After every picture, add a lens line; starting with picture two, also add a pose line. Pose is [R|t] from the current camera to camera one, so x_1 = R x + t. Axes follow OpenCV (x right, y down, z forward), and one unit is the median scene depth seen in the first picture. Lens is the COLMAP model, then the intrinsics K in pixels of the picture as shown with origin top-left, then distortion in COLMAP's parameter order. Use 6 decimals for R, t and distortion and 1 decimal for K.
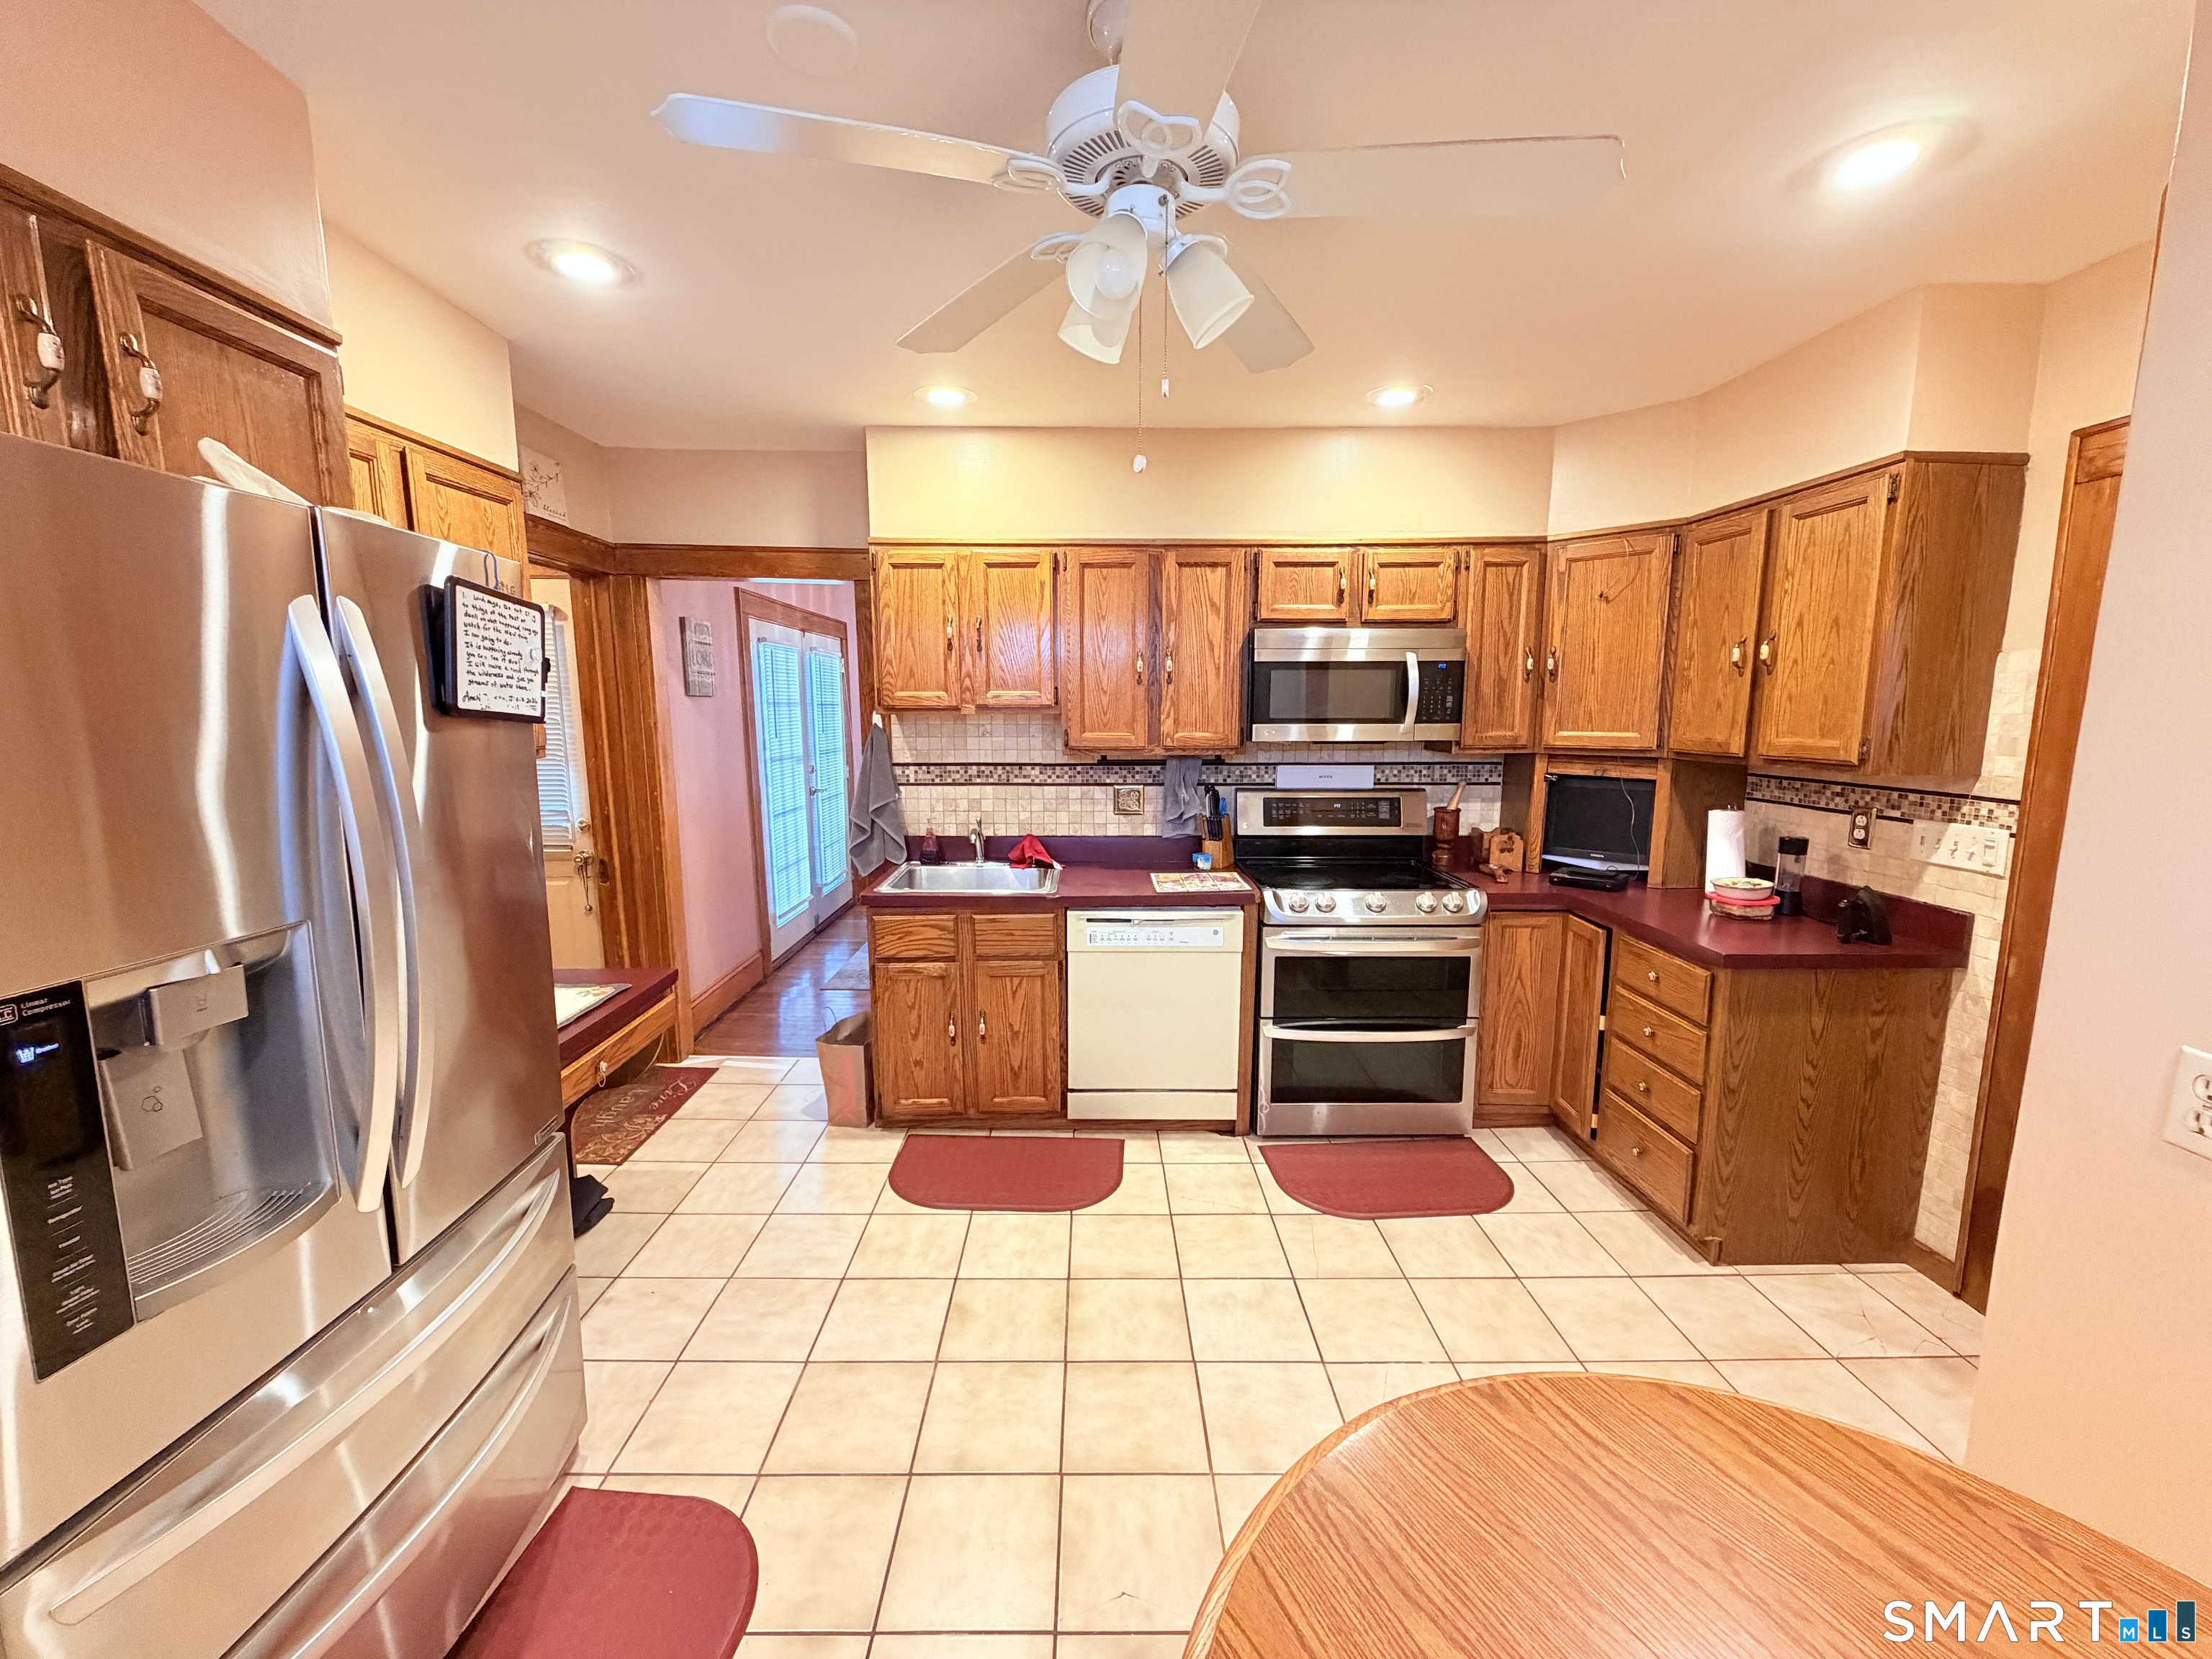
lens RADIAL K [[880.7, 0, 1098.1], [0, 880.7, 830.0], [0, 0, 1]] dist [-0.000876, 0.000632]
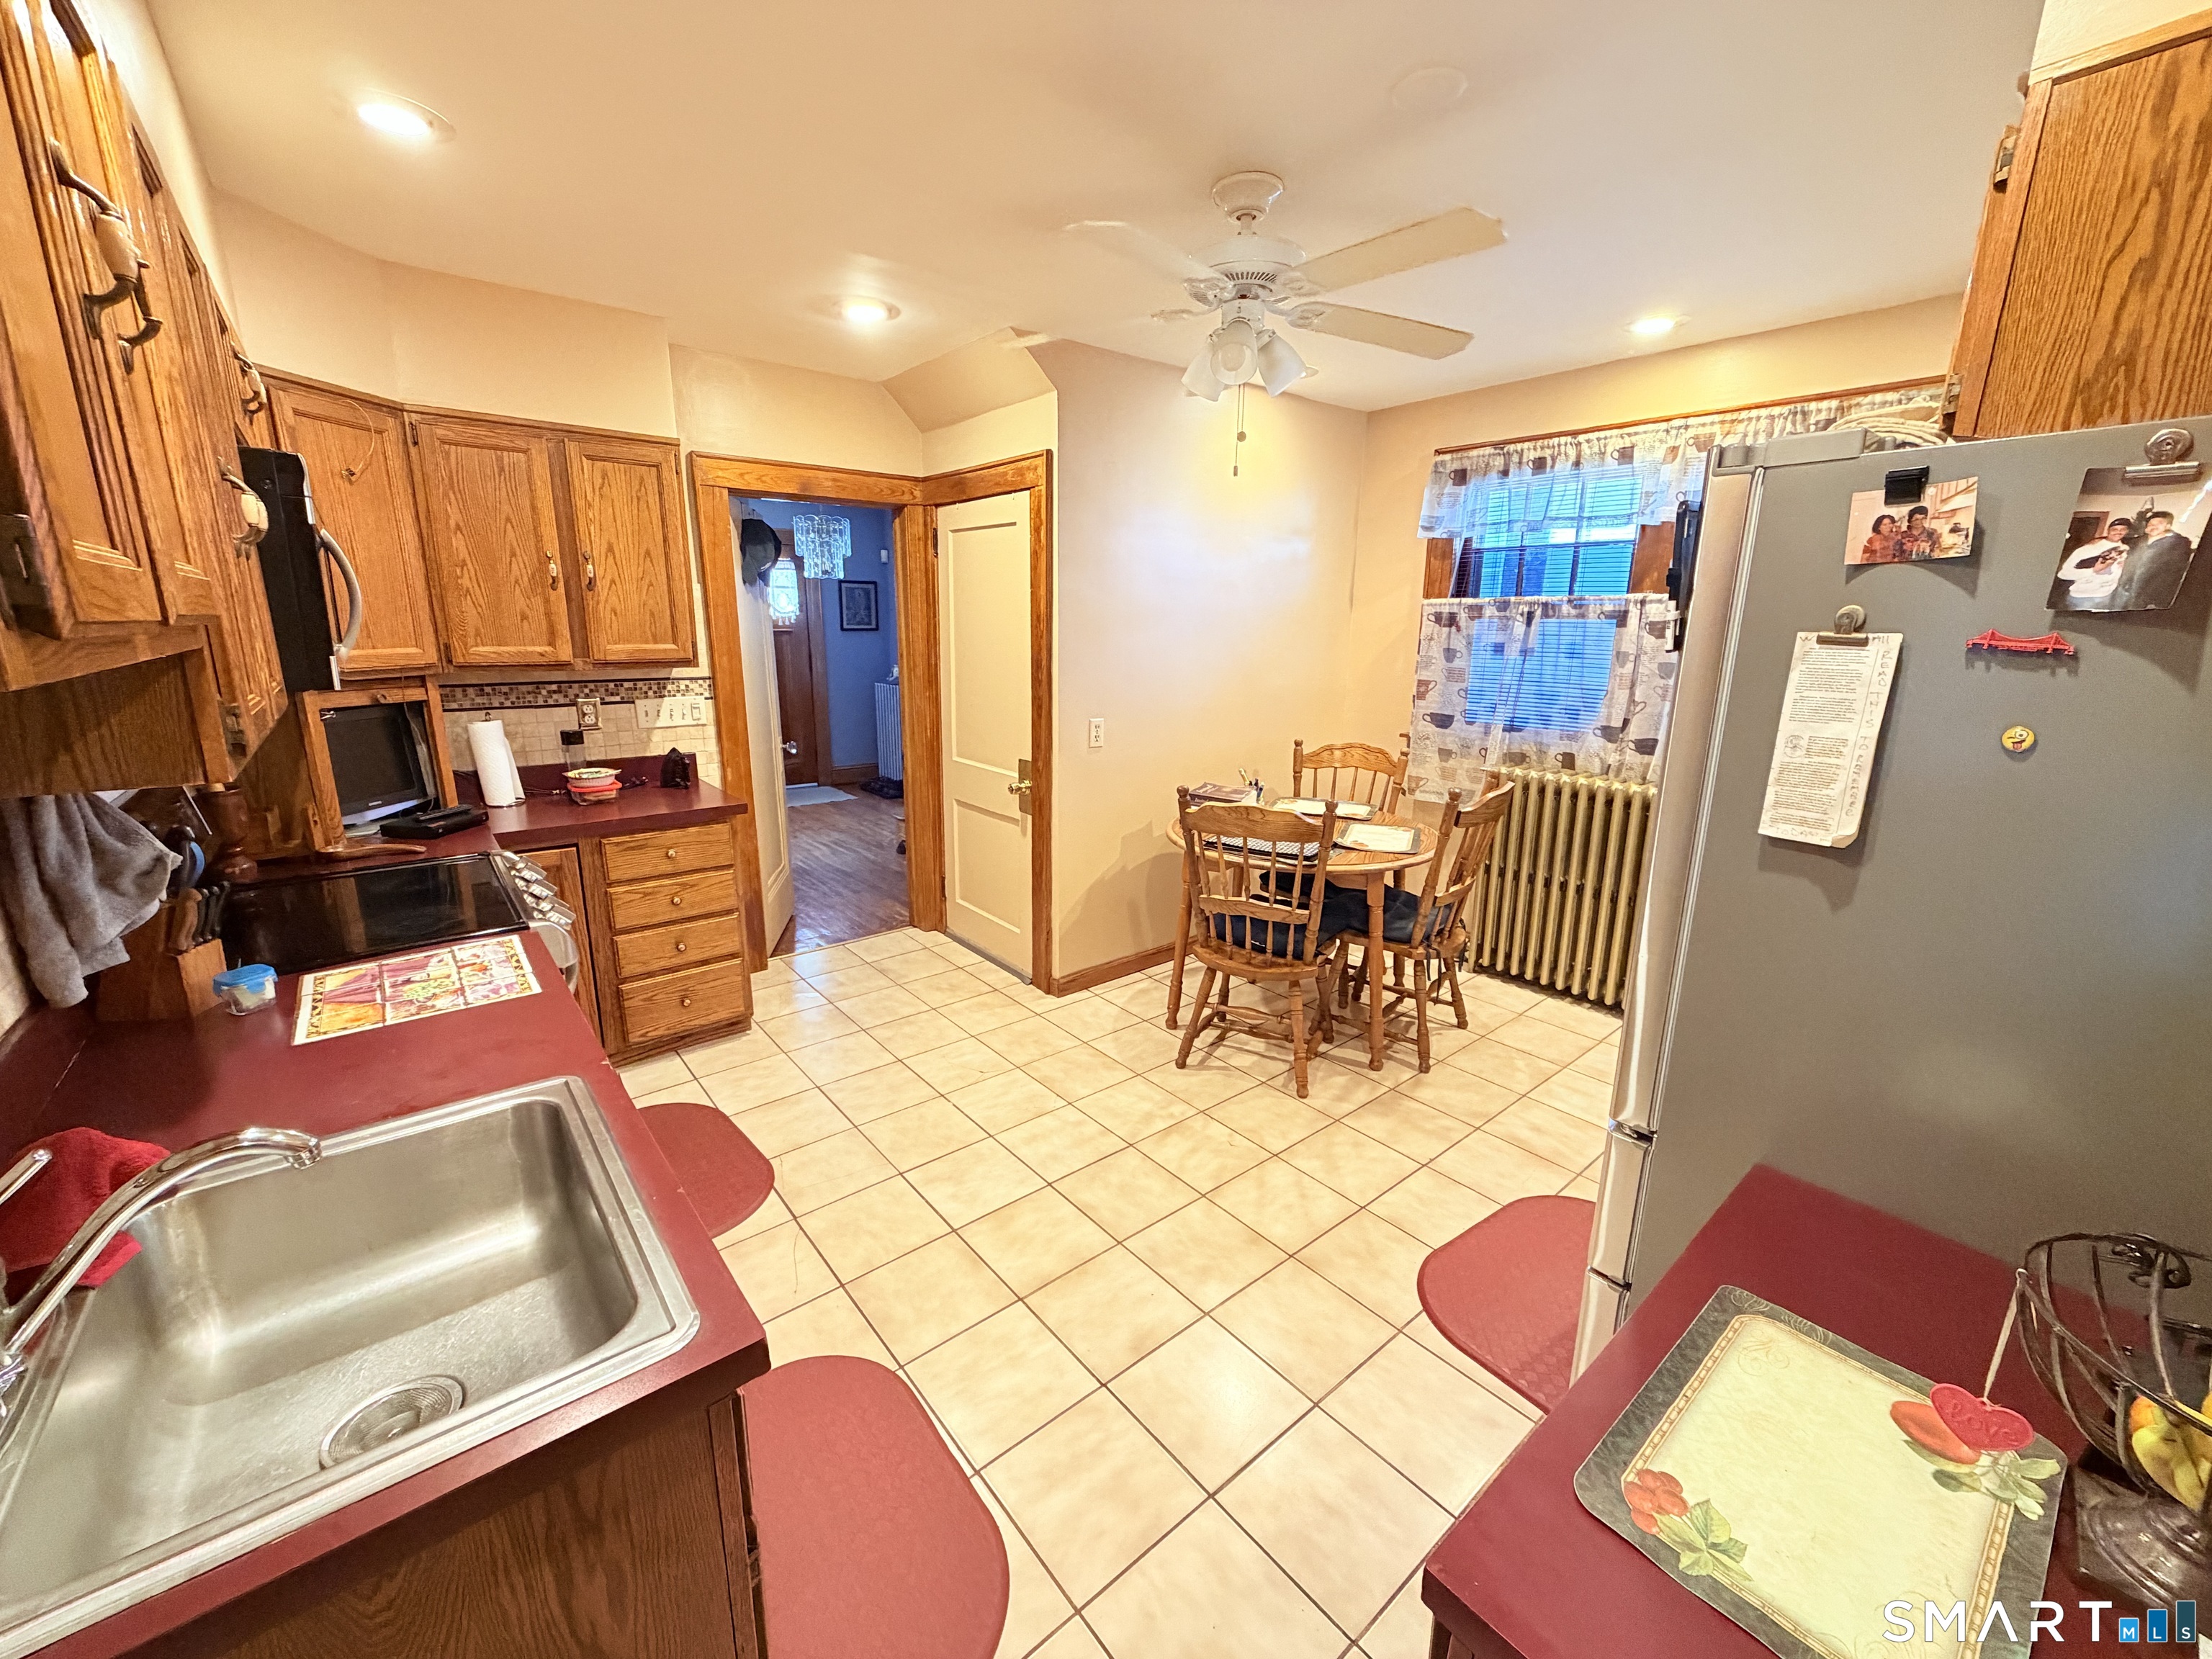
lens RADIAL K [[880.7, 0, 1095.4], [0, 880.7, 826.2], [0, 0, 1]] dist [-0.000876, 0.000632]
pose [[-0.621112, -0.181257, 0.762474, -0.678947], [0.102889, 0.945609, 0.308605, -0.191714], [-0.776939, 0.270129, -0.568680, 1.366984]]
